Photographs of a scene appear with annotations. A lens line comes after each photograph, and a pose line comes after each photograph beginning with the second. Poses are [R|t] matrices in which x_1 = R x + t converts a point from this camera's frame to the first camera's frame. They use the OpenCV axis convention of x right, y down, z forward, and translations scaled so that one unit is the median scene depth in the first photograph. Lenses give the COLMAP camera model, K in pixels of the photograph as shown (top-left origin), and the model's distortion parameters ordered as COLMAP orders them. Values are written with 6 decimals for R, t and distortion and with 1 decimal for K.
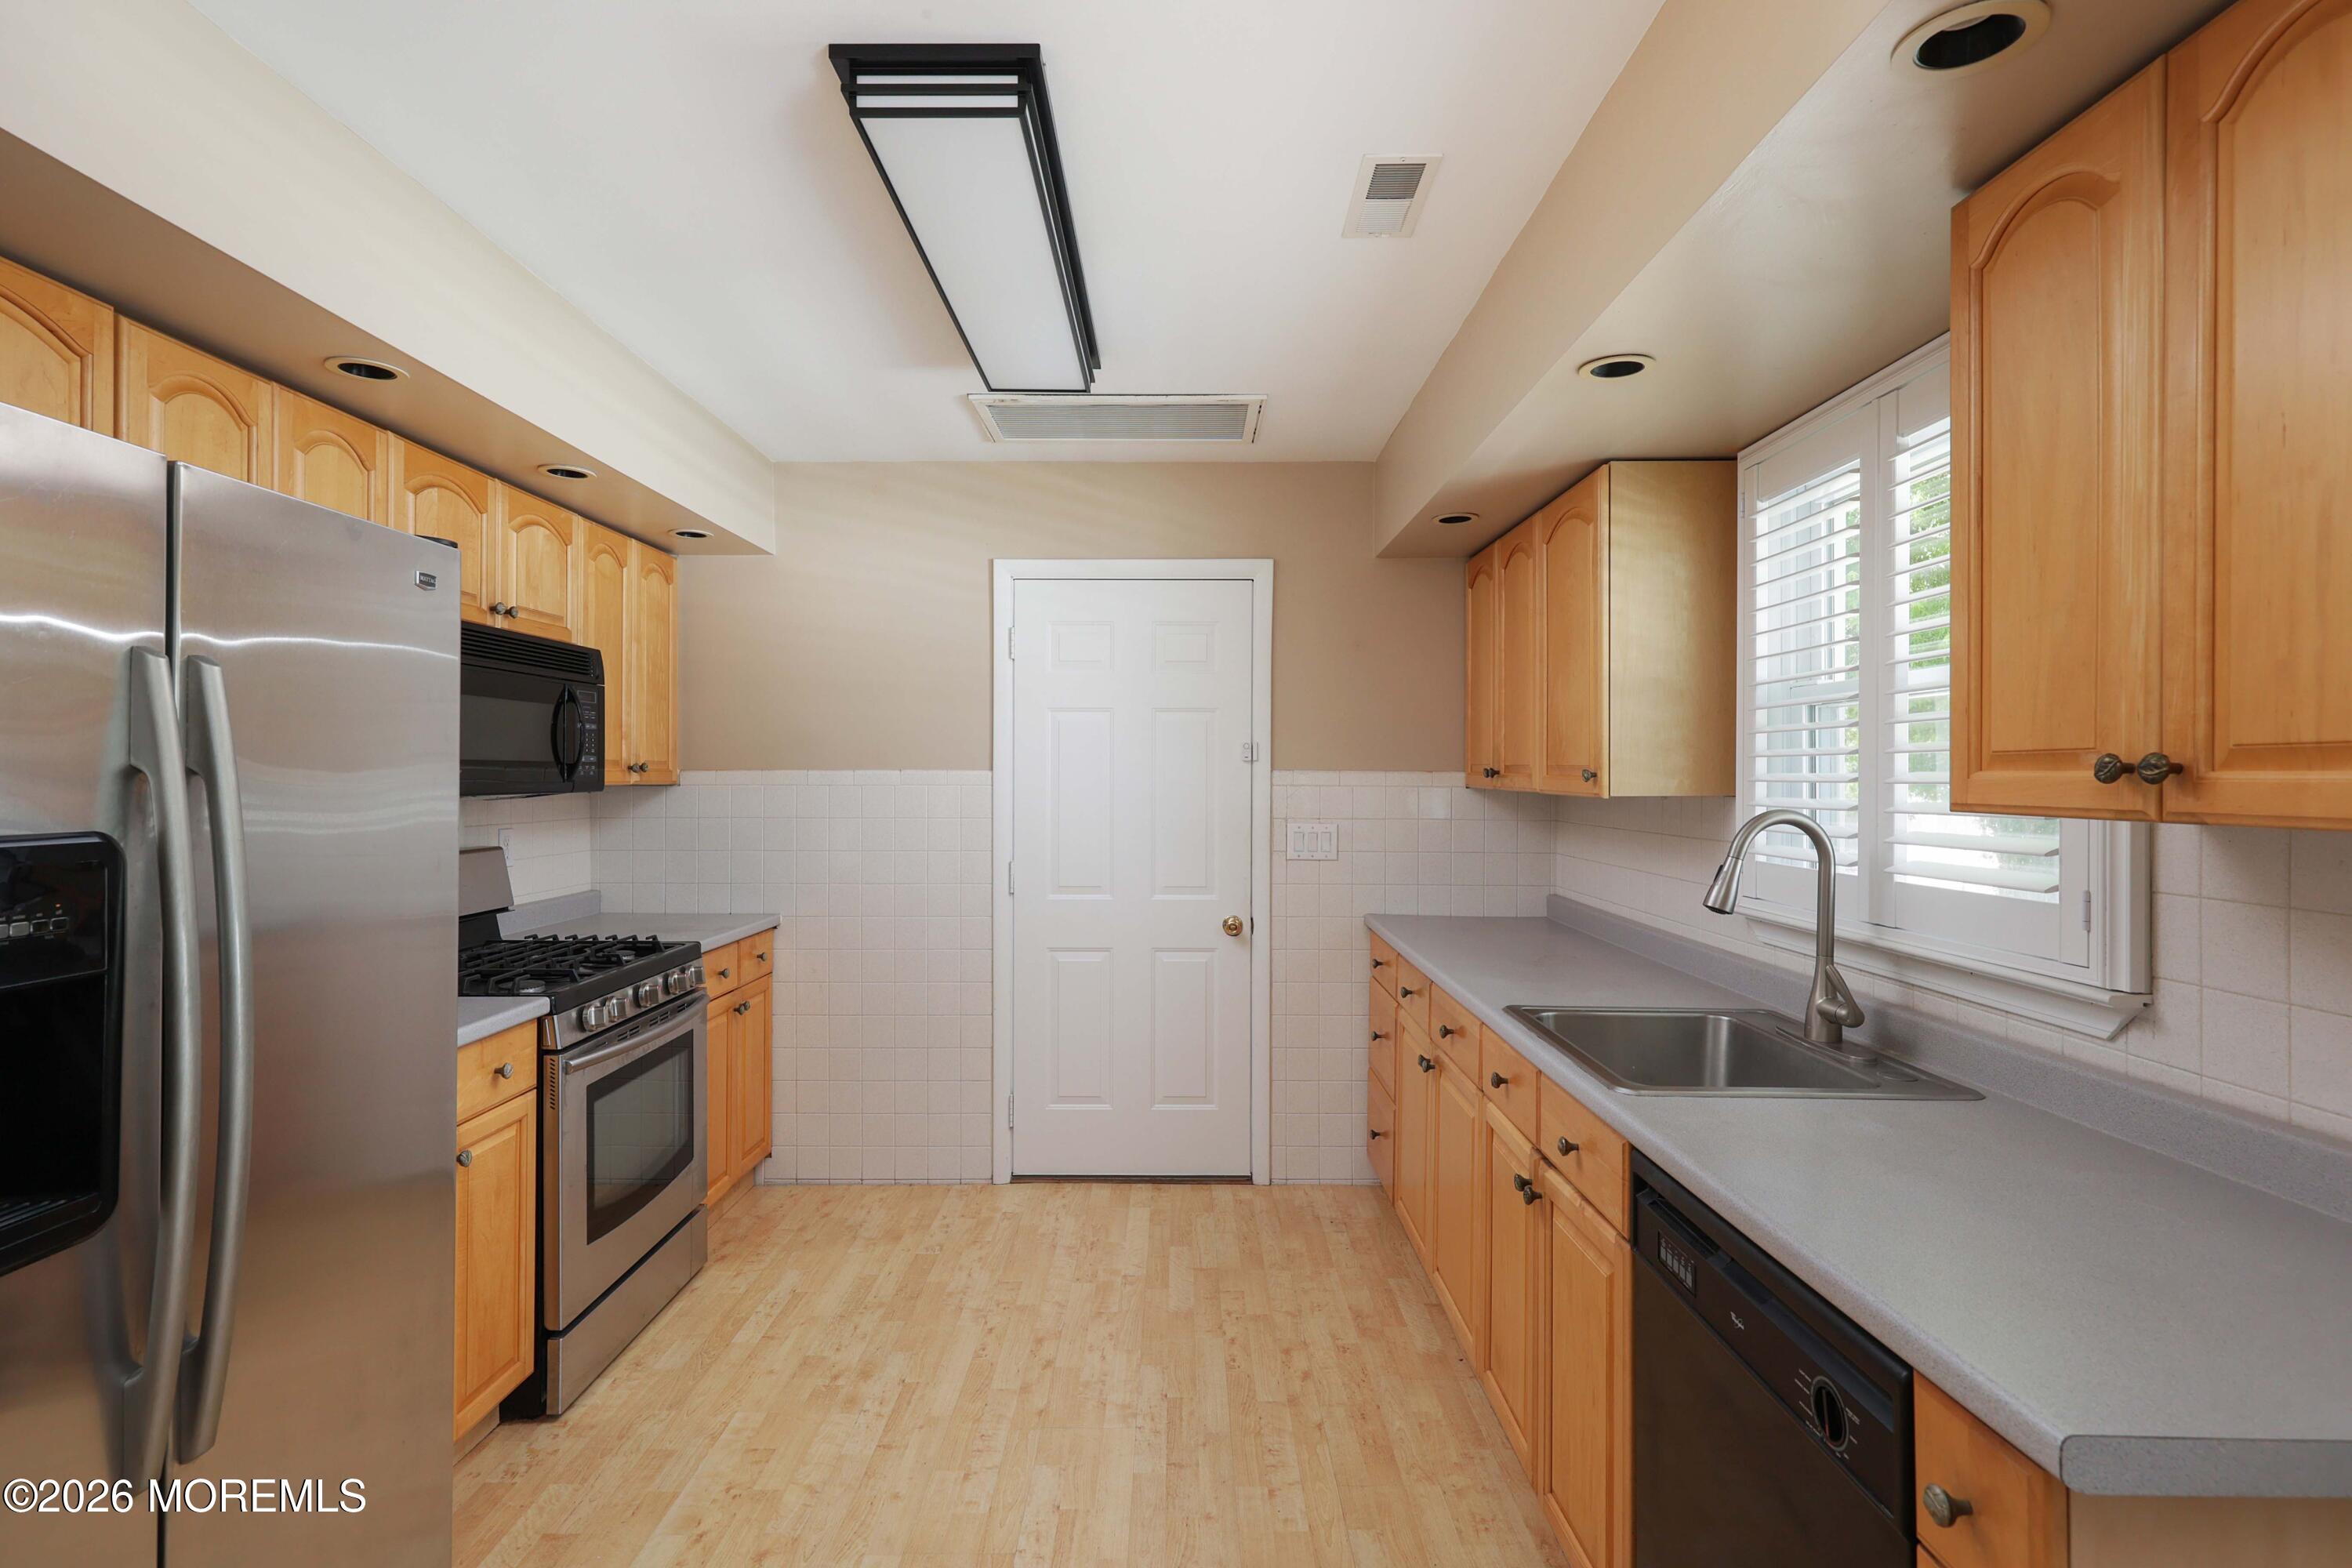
lens RADIAL K [[1119.7, 0, 1178.4], [0, 1119.7, 778.4], [0, 0, 1]] dist [0.001437, -0.000224]
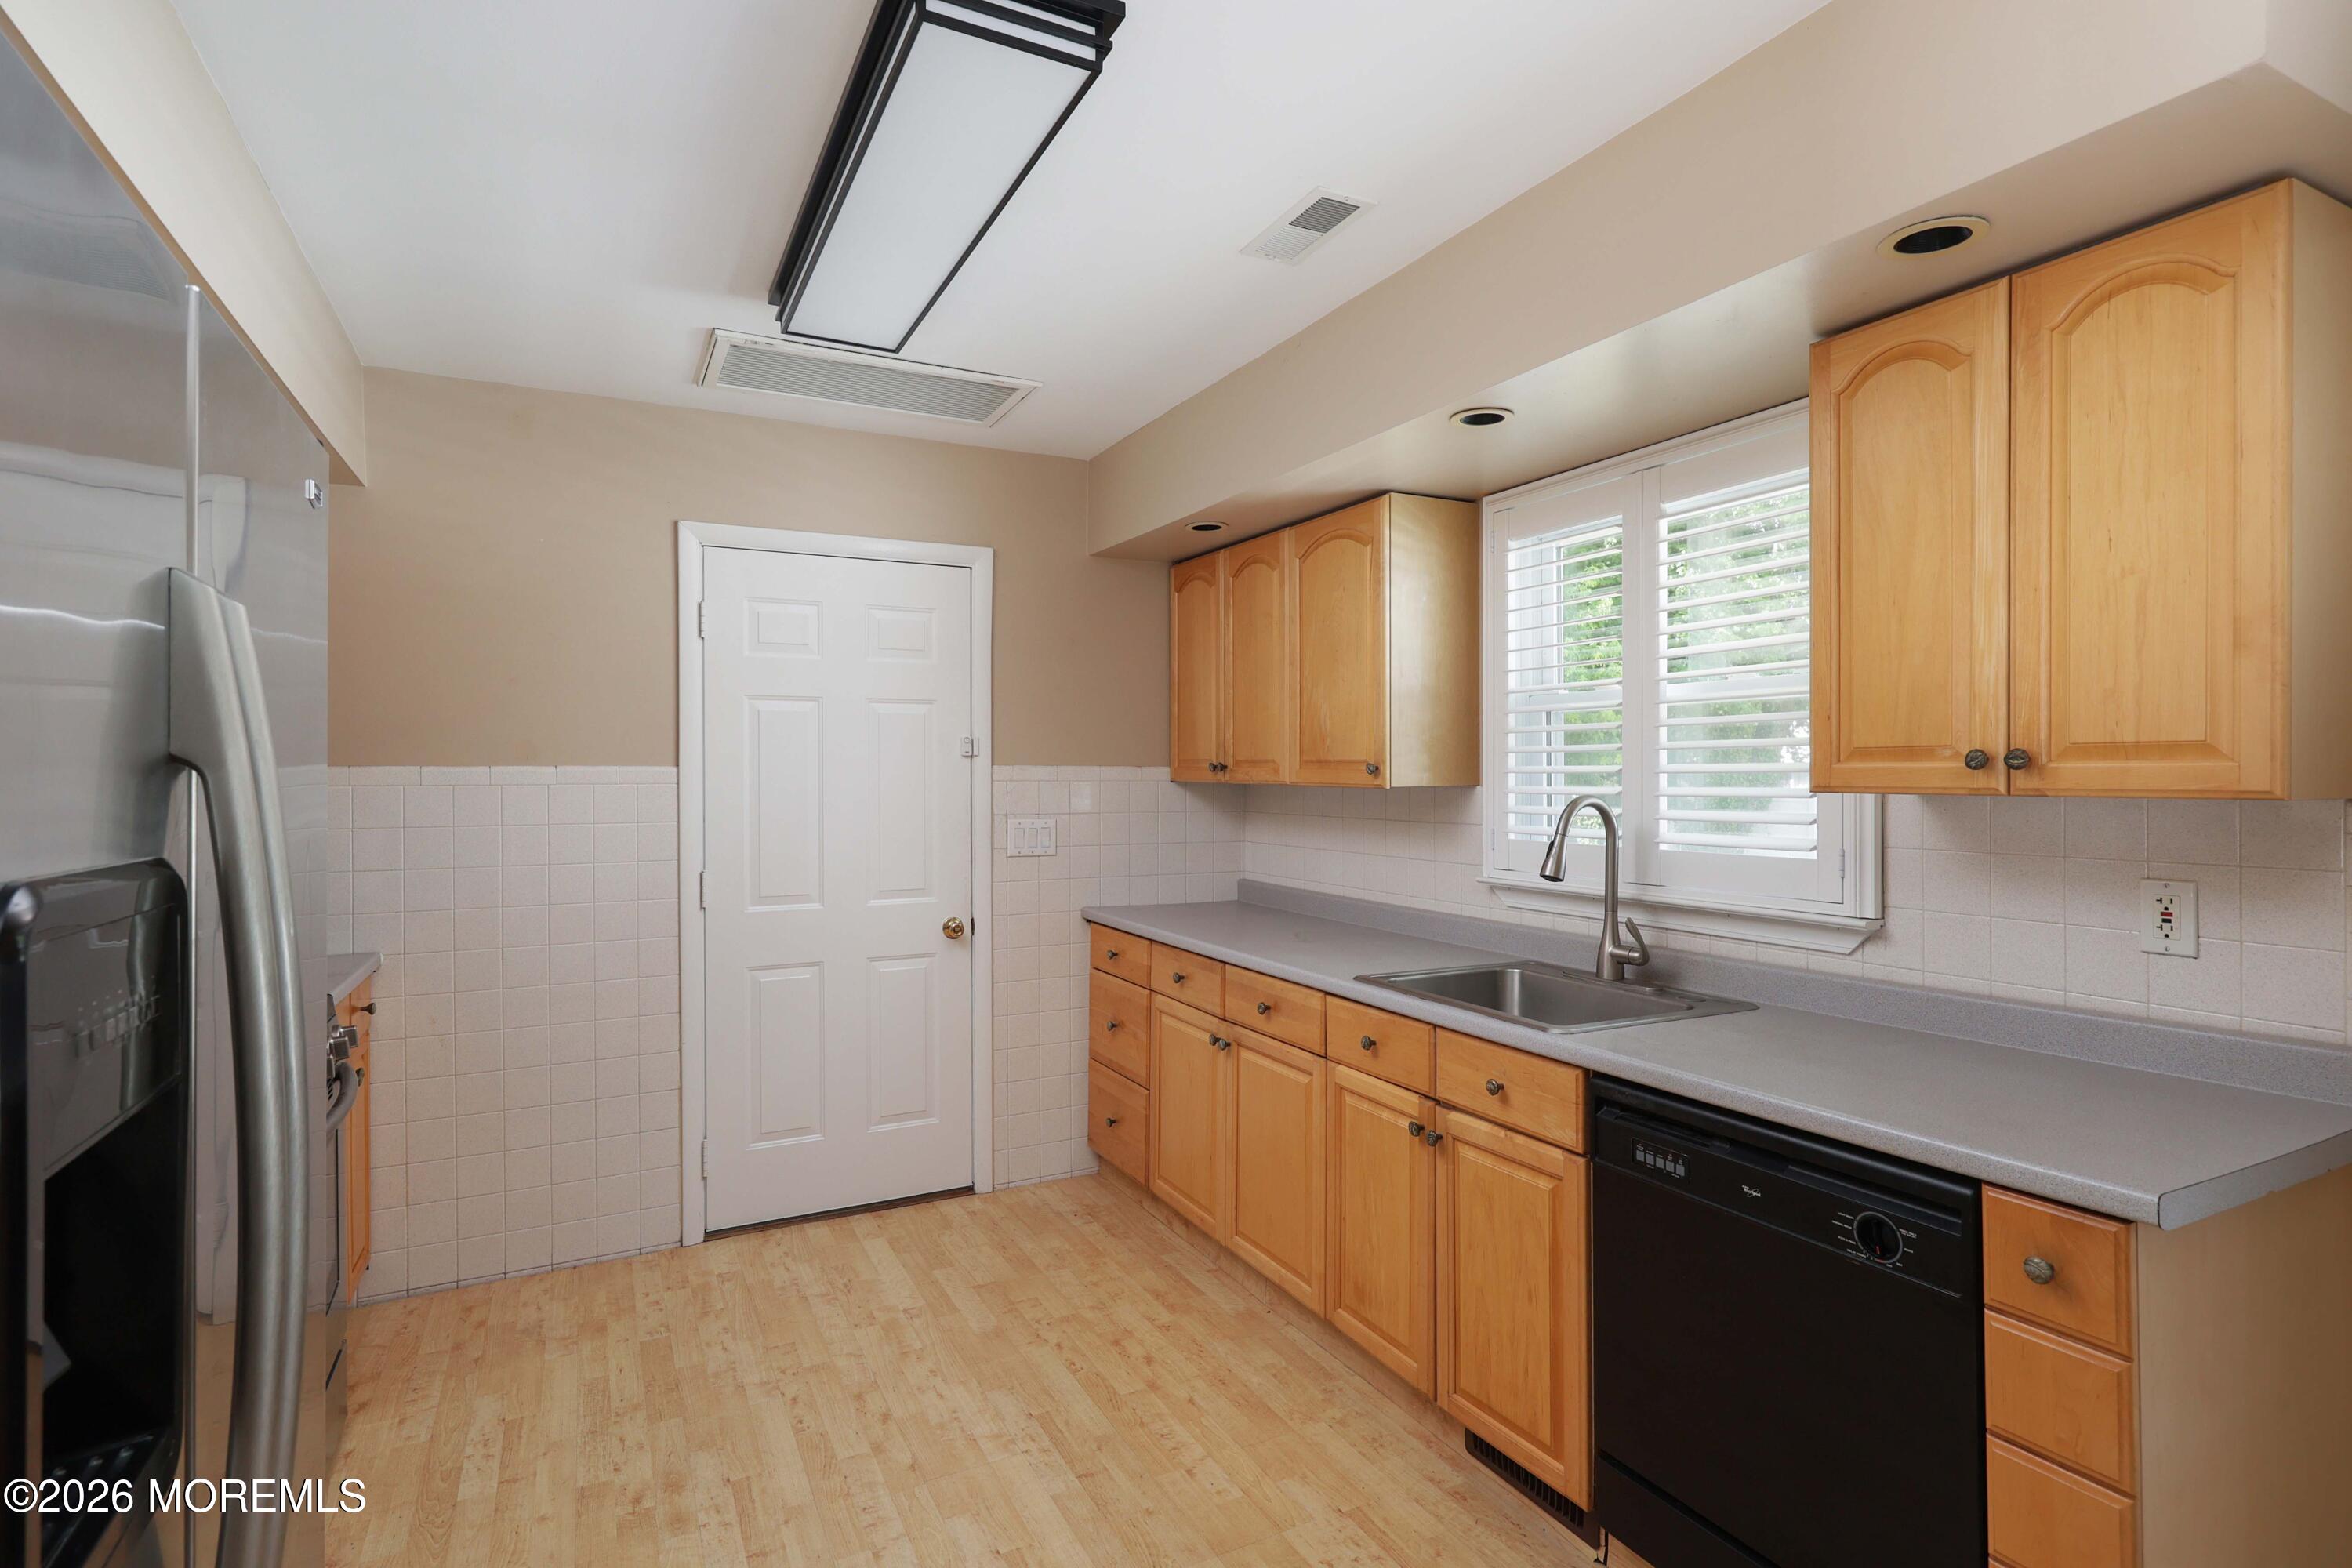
lens RADIAL K [[1137.7, 0, 1171.1], [0, 1137.7, 778.8], [0, 0, 1]] dist [0.002755, 0.000144]
pose [[0.888136, -0.007304, 0.459522, -0.300409], [0.006122, 0.999973, 0.004063, 0.001701], [-0.459540, -0.000796, 0.888157, 0.065526]]
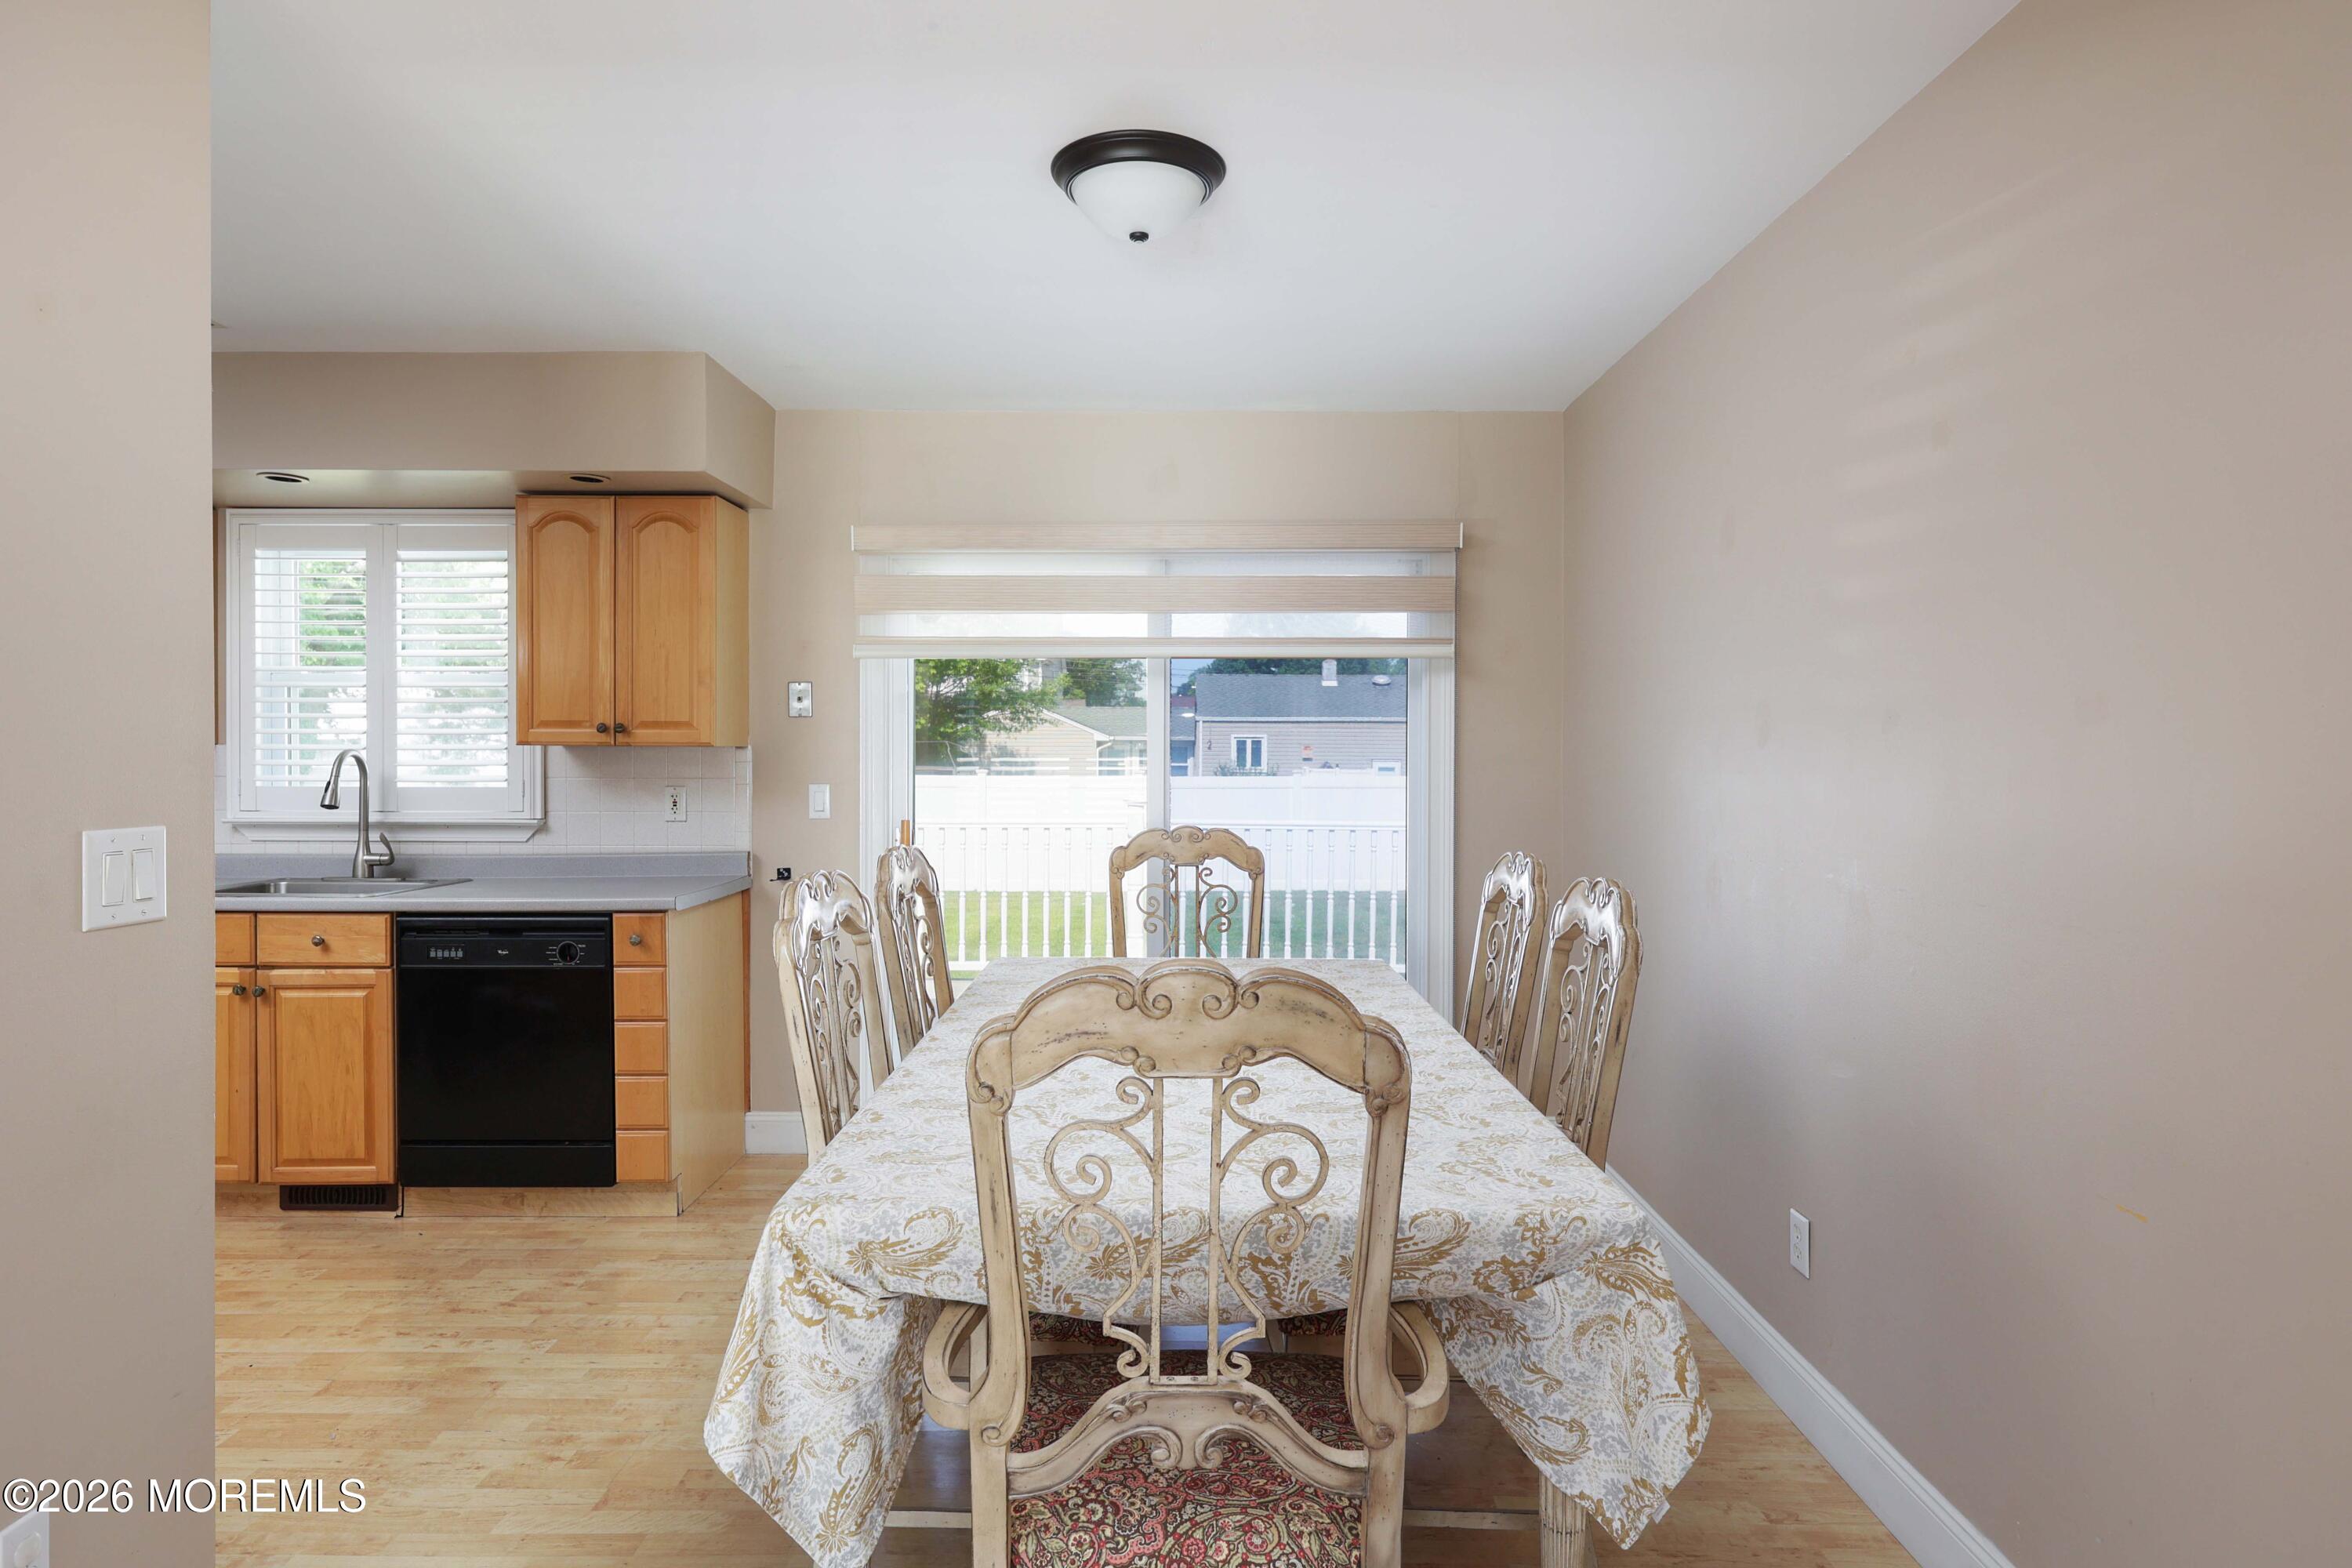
lens RADIAL K [[1339.1, 0, 1182.2], [0, 1339.1, 776.1], [0, 0, 1]] dist [0.003728, 0.000092]
pose [[0.008263, -0.023468, 0.999690, -1.056817], [-0.001305, 0.999723, 0.023480, 0.013112], [-0.999965, -0.001499, 0.008230, -0.222685]]
